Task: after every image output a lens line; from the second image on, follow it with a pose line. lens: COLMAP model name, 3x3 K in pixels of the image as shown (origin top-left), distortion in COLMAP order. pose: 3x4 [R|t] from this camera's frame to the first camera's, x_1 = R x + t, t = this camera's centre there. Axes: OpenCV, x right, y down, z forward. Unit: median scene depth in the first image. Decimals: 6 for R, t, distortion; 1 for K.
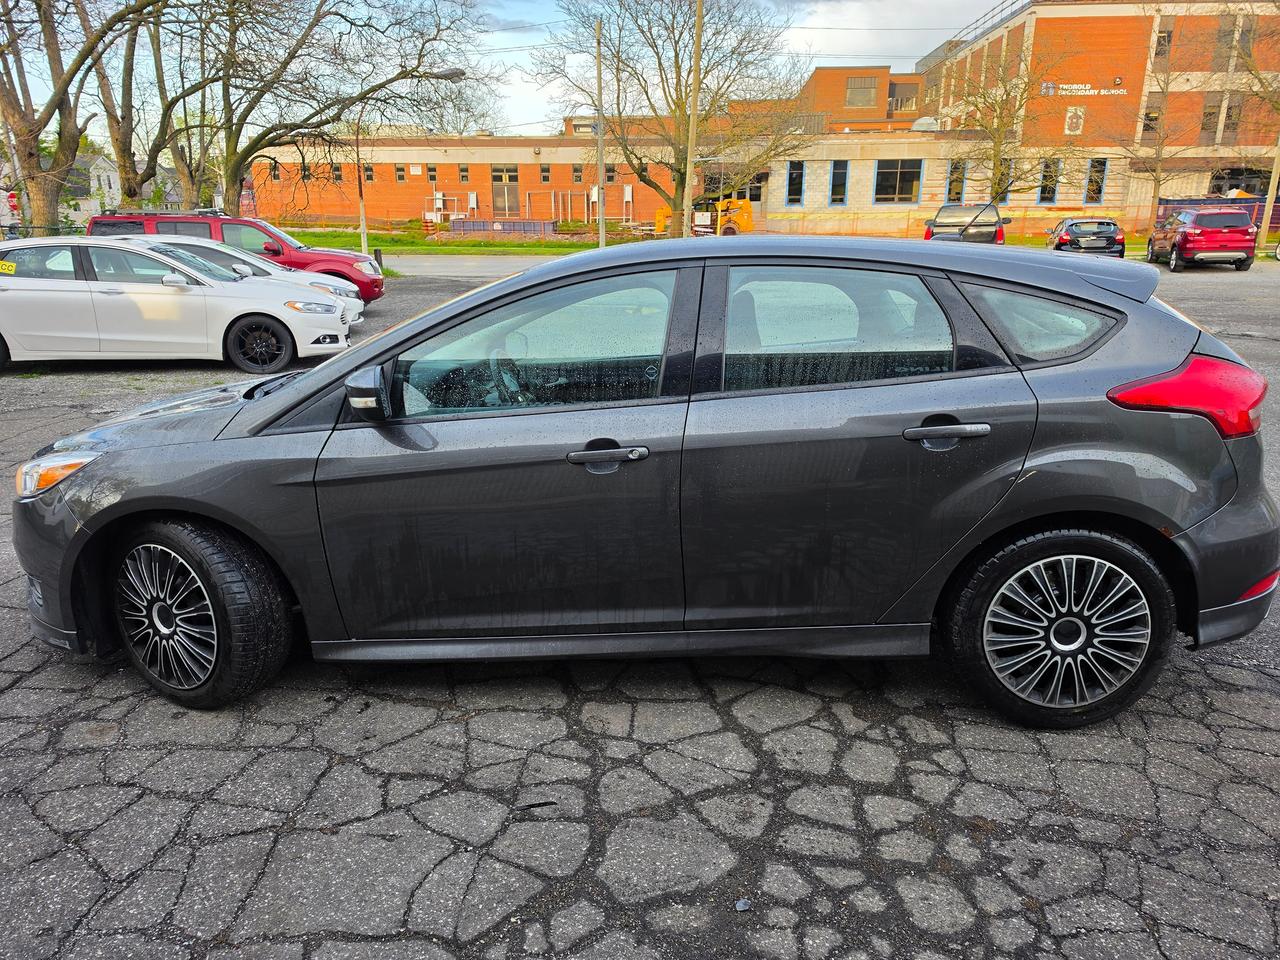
lens RADIAL K [[885.4, 0, 642.3], [0, 885.4, 484.2], [0, 0, 1]] dist [0.035108, -0.026403]
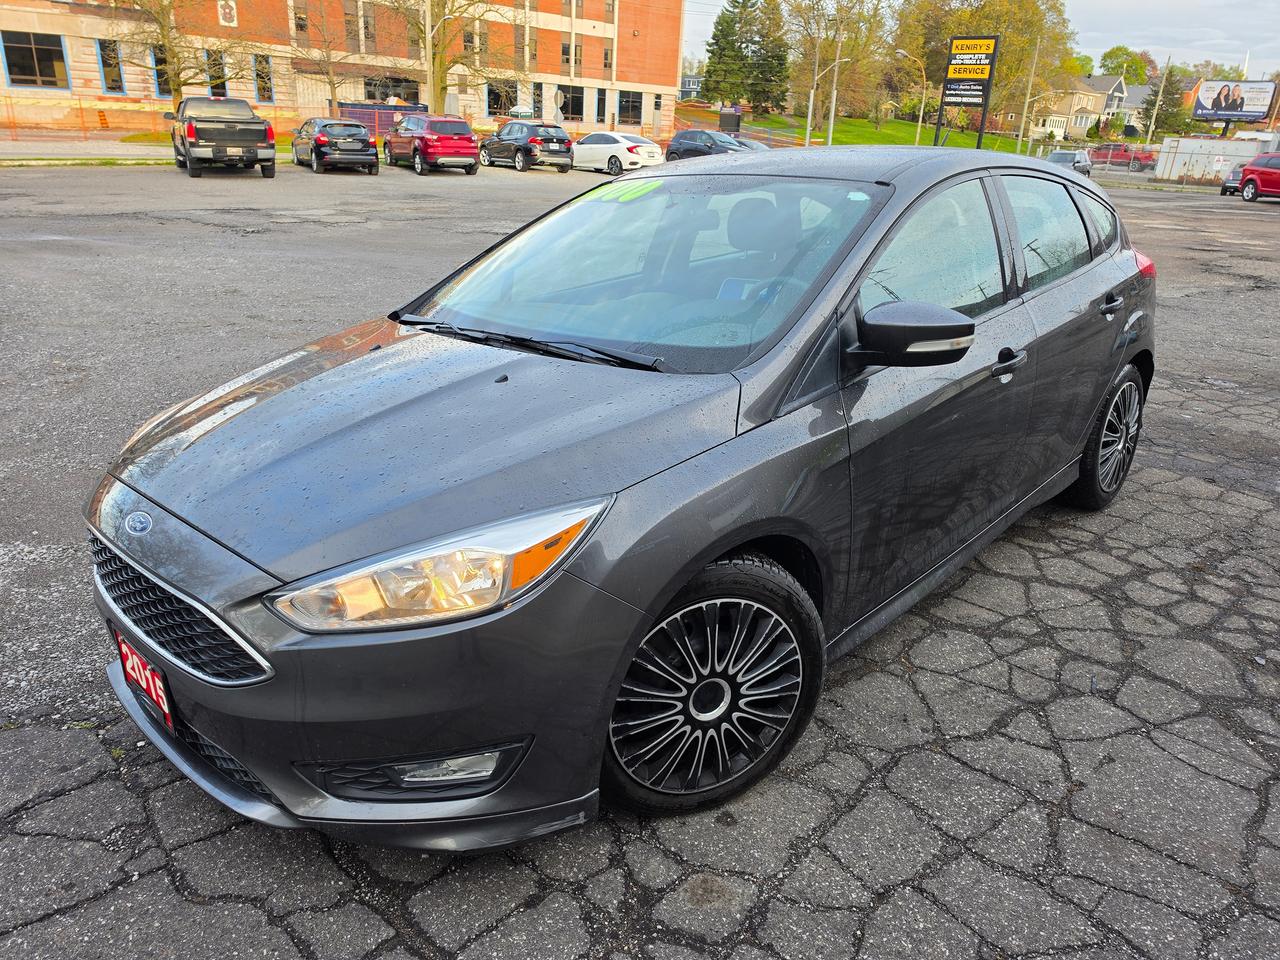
lens RADIAL K [[885.4, 0, 650.4], [0, 885.4, 478.0], [0, 0, 1]] dist [0.035108, -0.026403]
pose [[0.641081, -0.251826, 0.724982, -0.998566], [0.180774, 0.967604, 0.176249, -0.152525], [-0.745879, 0.018068, 0.665836, 0.542967]]
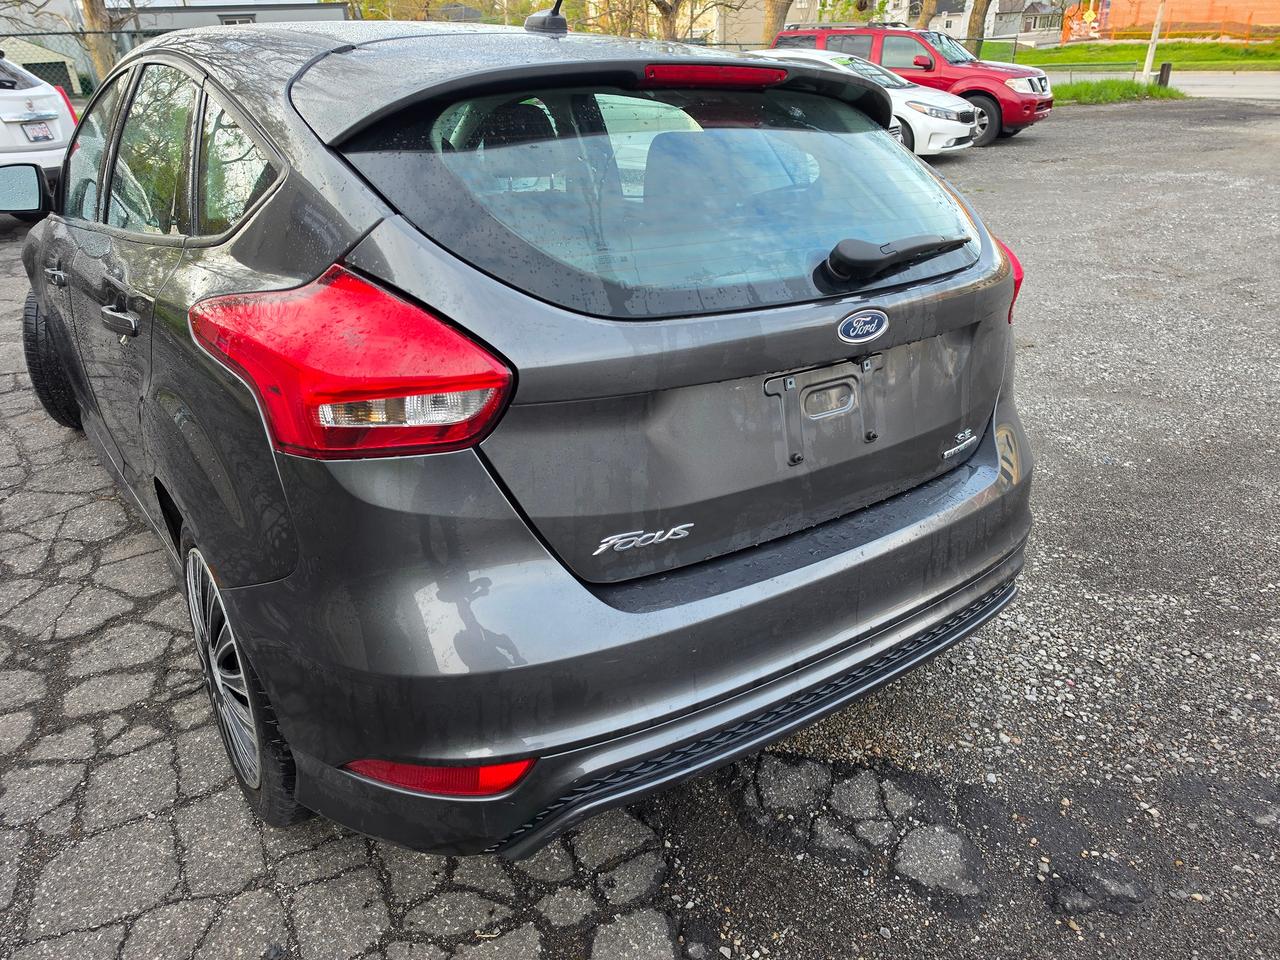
lens RADIAL K [[885.4, 0, 643.9], [0, 885.4, 488.3], [0, 0, 1]] dist [0.035108, -0.026403]
pose [[0.645435, 0.329132, -0.689265, 0.994280], [-0.197271, 0.943612, 0.265858, -0.183084], [0.737901, -0.035622, 0.673968, 0.715384]]
